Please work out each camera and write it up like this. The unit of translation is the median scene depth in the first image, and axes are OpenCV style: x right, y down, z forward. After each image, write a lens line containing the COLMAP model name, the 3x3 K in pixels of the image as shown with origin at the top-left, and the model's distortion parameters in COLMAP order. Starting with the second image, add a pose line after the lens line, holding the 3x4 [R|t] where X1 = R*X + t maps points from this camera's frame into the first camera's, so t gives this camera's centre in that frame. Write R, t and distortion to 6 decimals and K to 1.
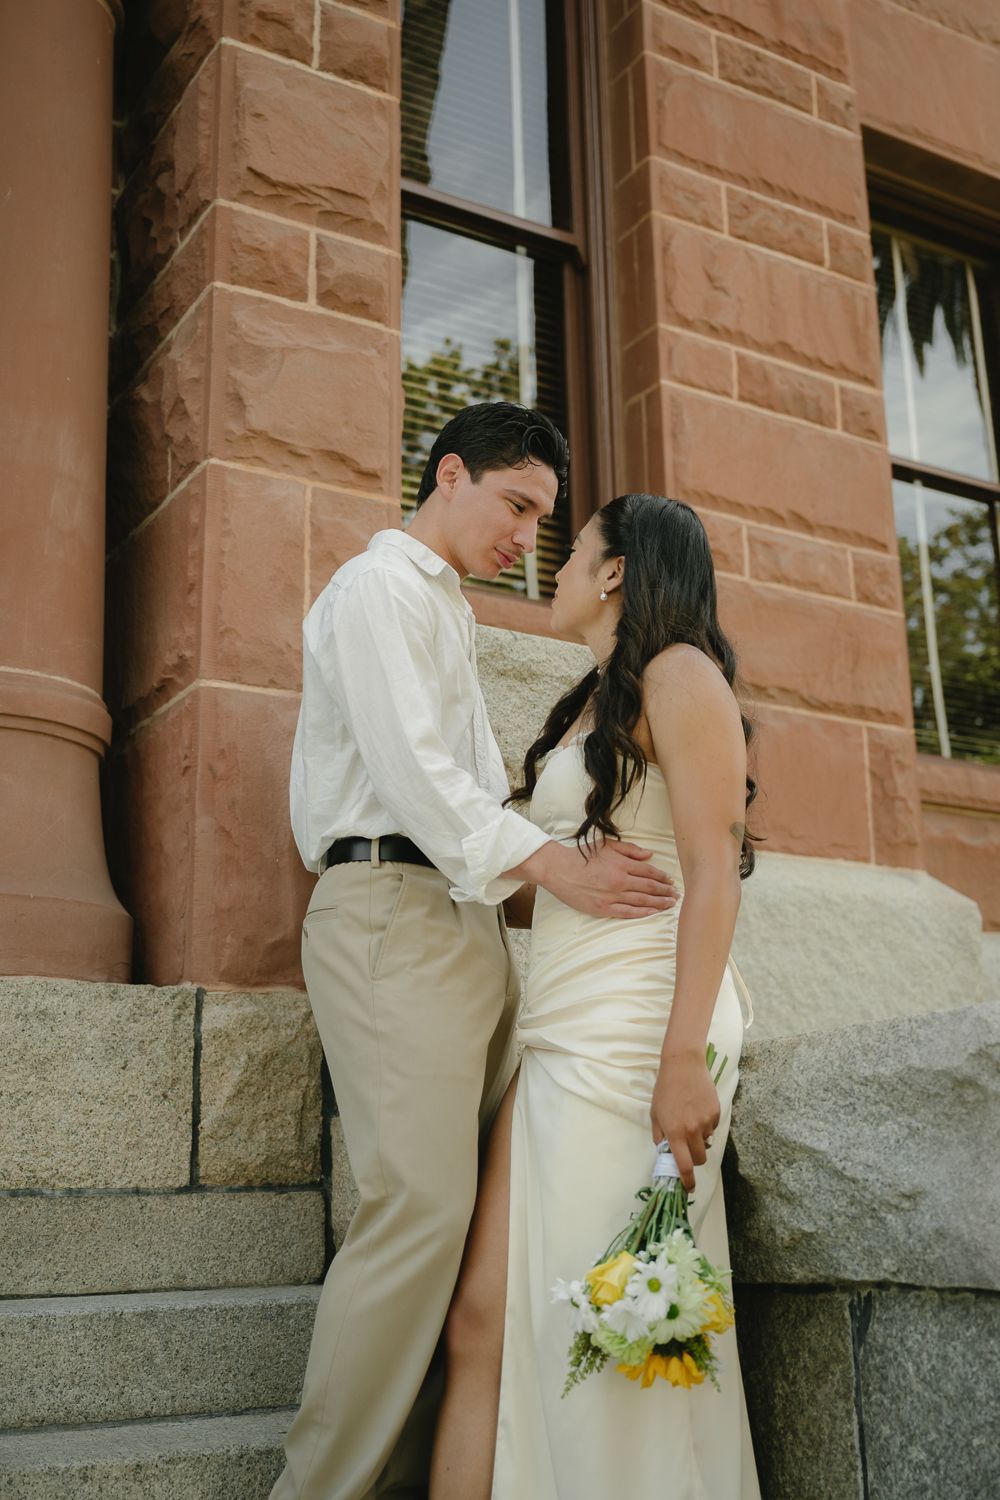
lens RADIAL K [[1676.2, 0, 502.4], [0, 1676.2, 733.2], [0, 0, 1]] dist [-0.002183, 0.006214]
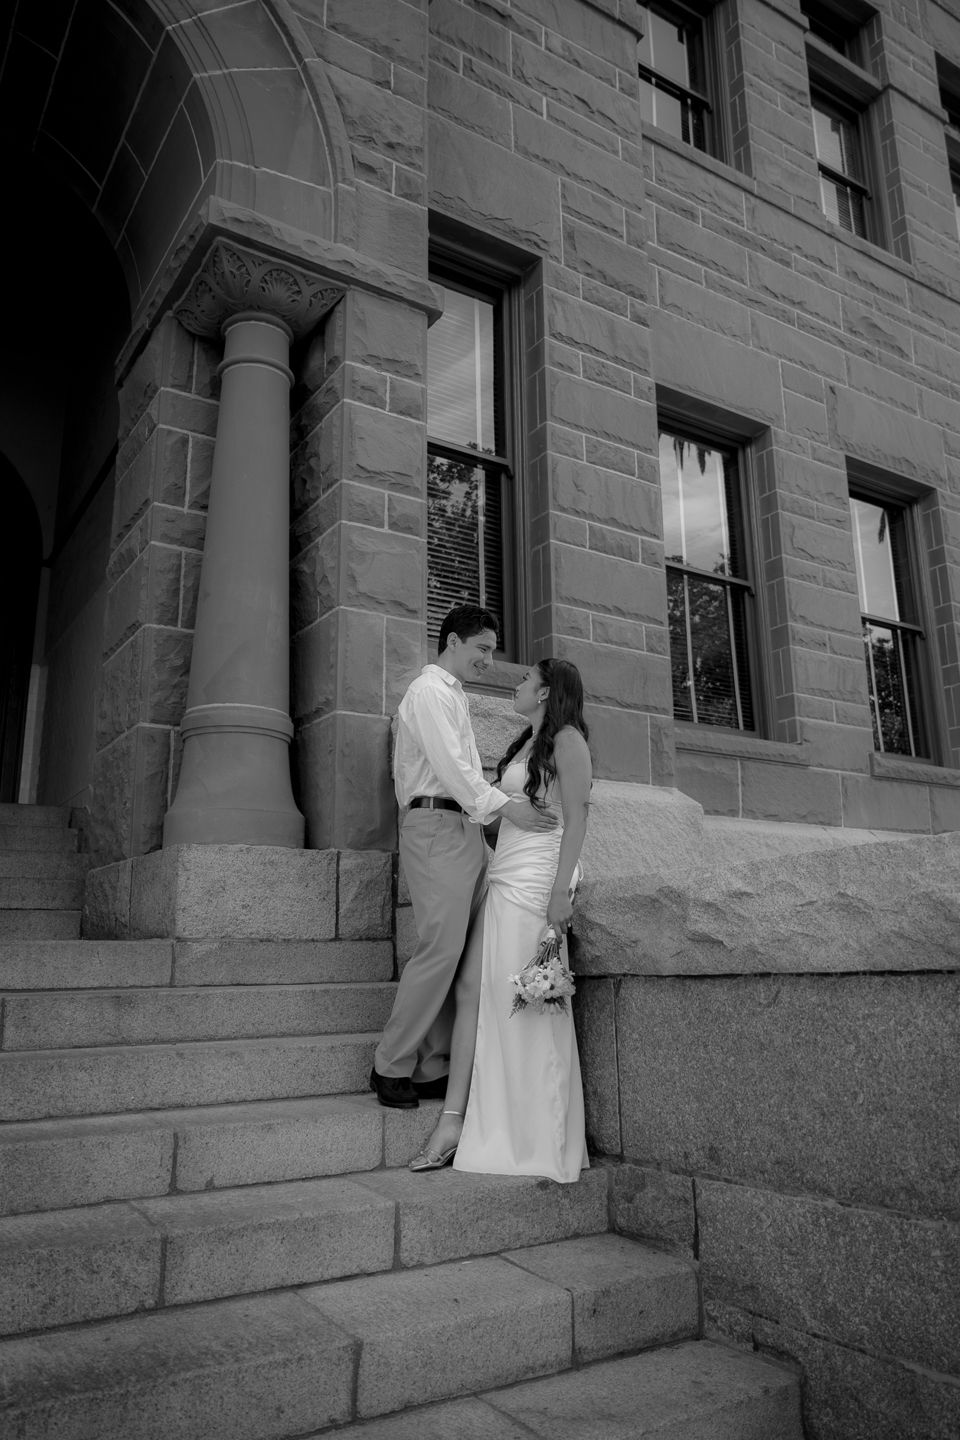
lens RADIAL K [[1037.6, 0, 480.0], [0, 1037.6, 720.0], [0, 0, 1]] dist [-0.005101, 0.002889]
pose [[0.999465, 0.013934, 0.029594, -0.050020], [-0.015378, 0.998673, 0.049156, -0.133257], [-0.028869, -0.049585, 0.998353, -0.540253]]
